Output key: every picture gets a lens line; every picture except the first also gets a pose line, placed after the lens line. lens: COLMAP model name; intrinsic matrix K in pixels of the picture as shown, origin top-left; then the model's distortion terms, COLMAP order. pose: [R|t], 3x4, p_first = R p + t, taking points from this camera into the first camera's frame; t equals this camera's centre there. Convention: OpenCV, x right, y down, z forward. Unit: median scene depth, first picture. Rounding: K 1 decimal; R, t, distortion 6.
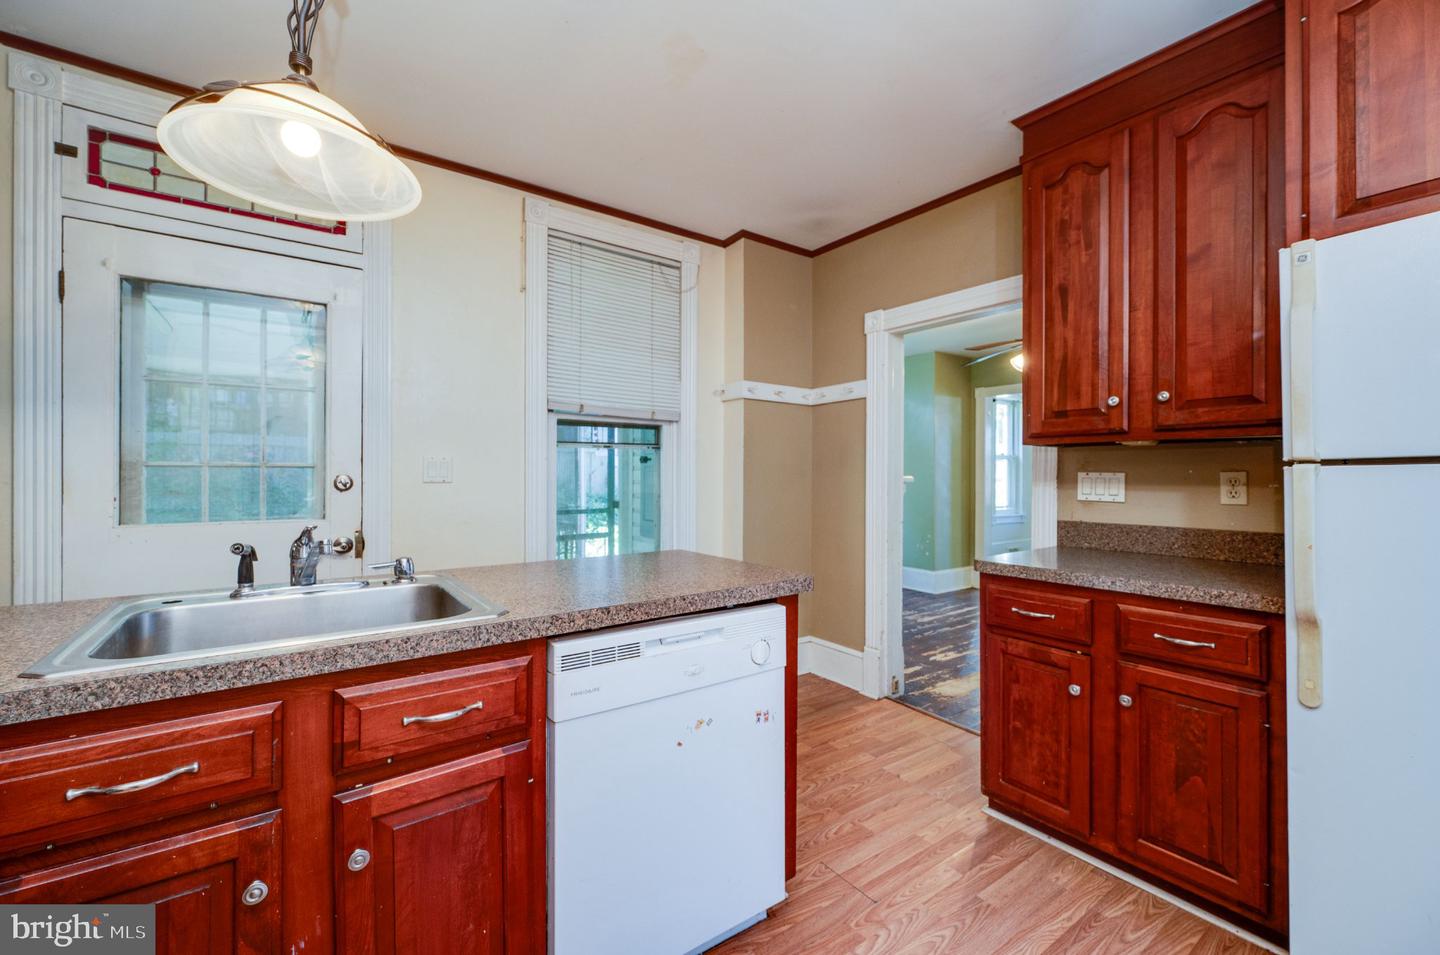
lens RADIAL K [[592.3, 0, 714.5], [0, 592.3, 475.8], [0, 0, 1]] dist [-0.001738, -0.000284]
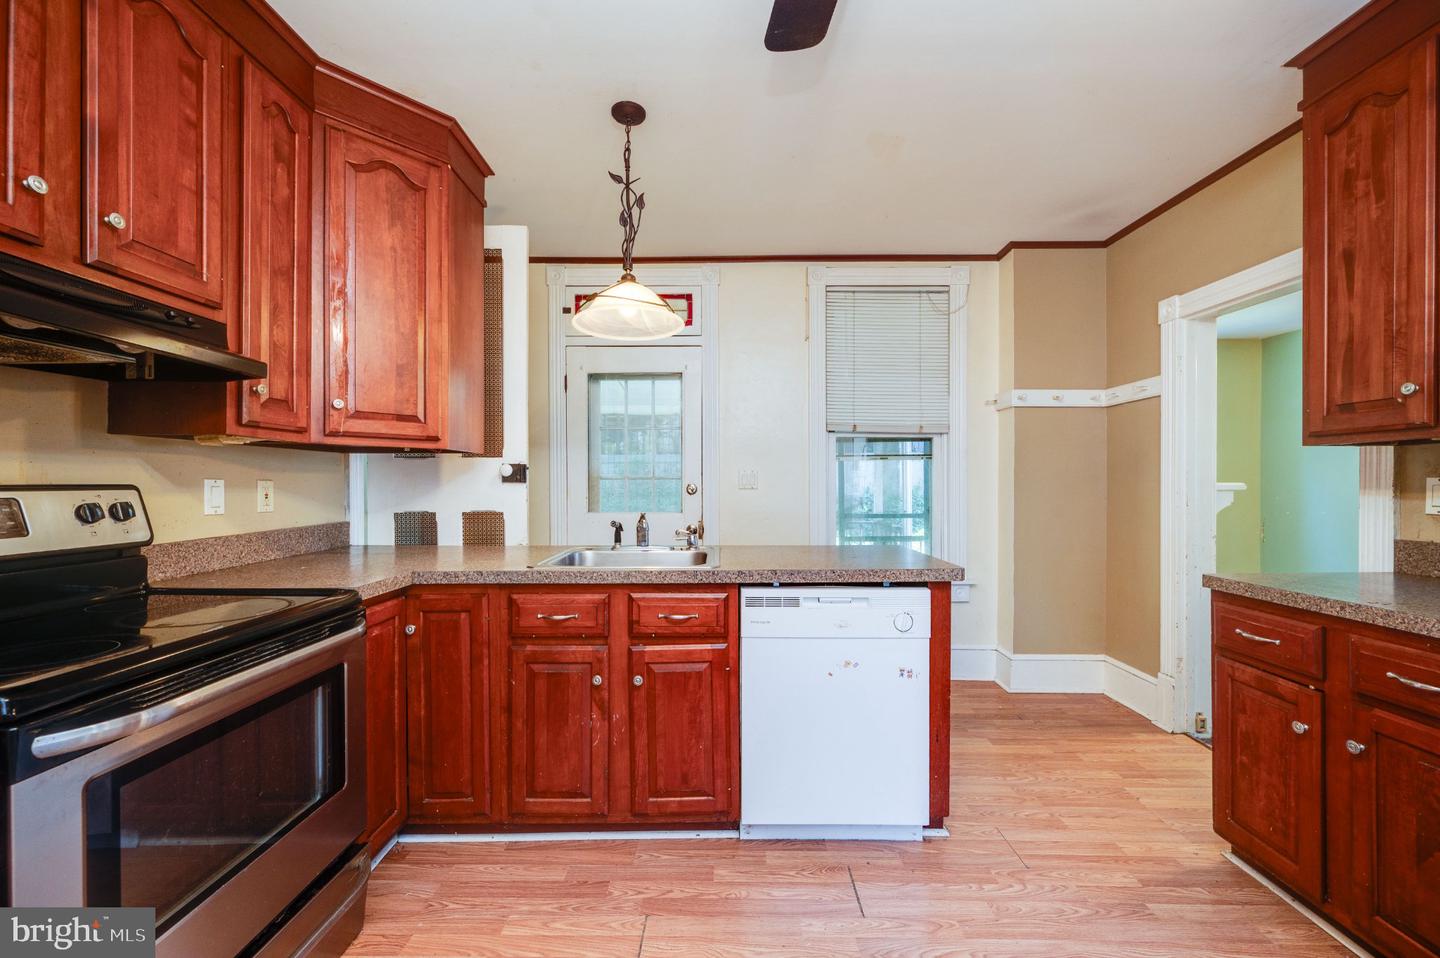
lens RADIAL K [[578.1, 0, 686.5], [0, 578.1, 484.5], [0, 0, 1]] dist [-0.000132, -0.000150]
pose [[0.775184, -0.002328, -0.631732, 0.407388], [0.004734, 0.999987, 0.002125, -0.003427], [0.631718, -0.004638, 0.775184, -0.212845]]
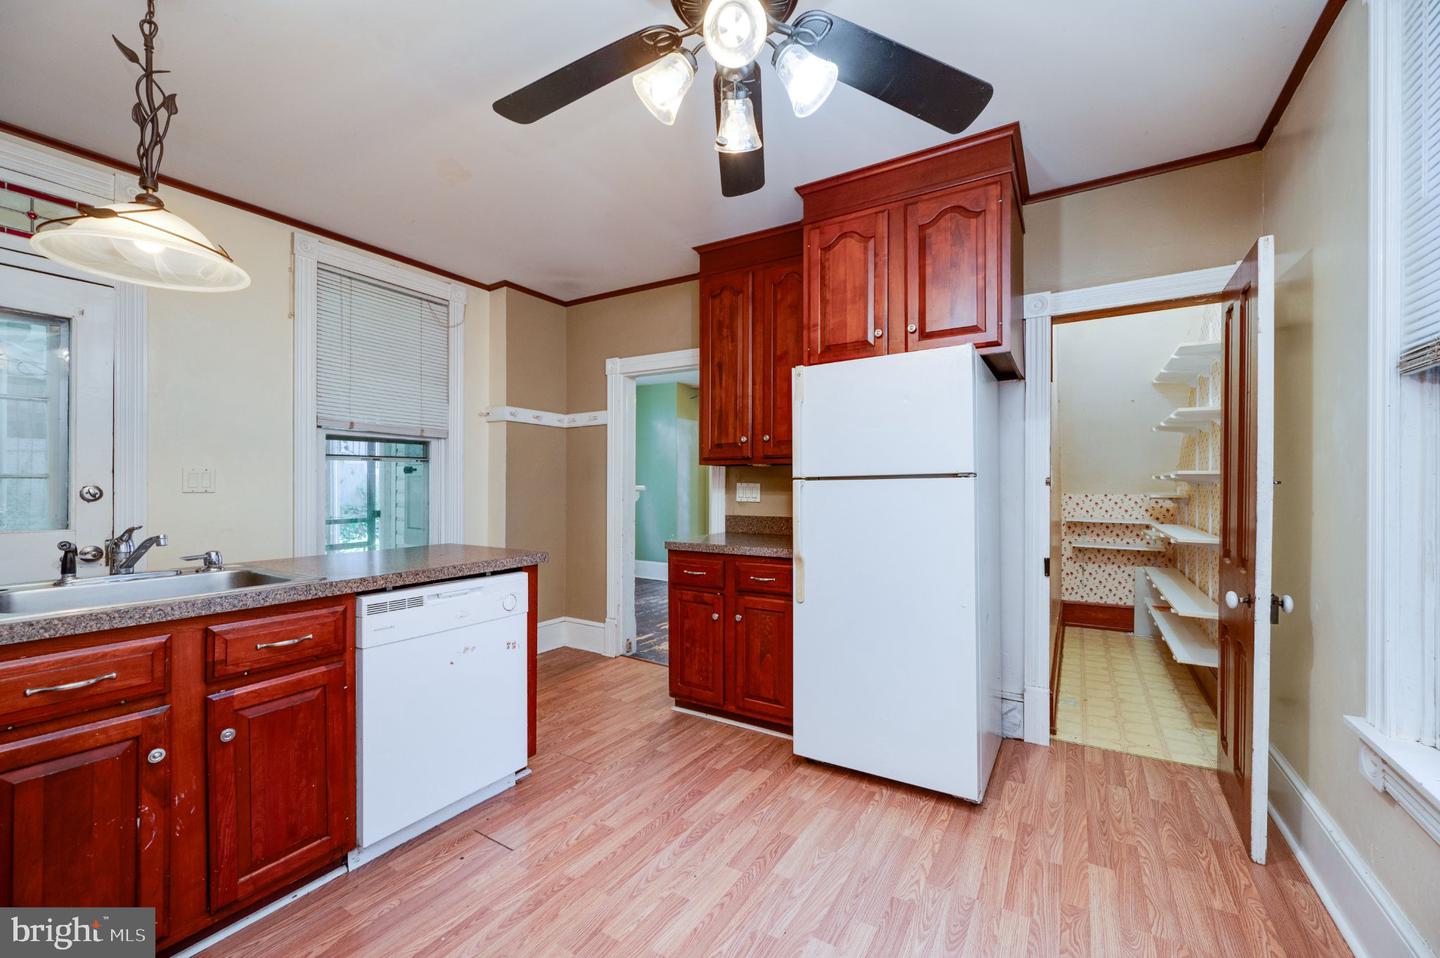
lens RADIAL K [[612.7, 0, 723.8], [0, 612.7, 484.0], [0, 0, 1]] dist [-0.000353, -0.000321]
pose [[0.931653, -0.000947, 0.363349, 0.015018], [0.001196, 0.999999, -0.000460, -0.002966], [-0.363348, 0.000863, 0.931653, -0.532354]]
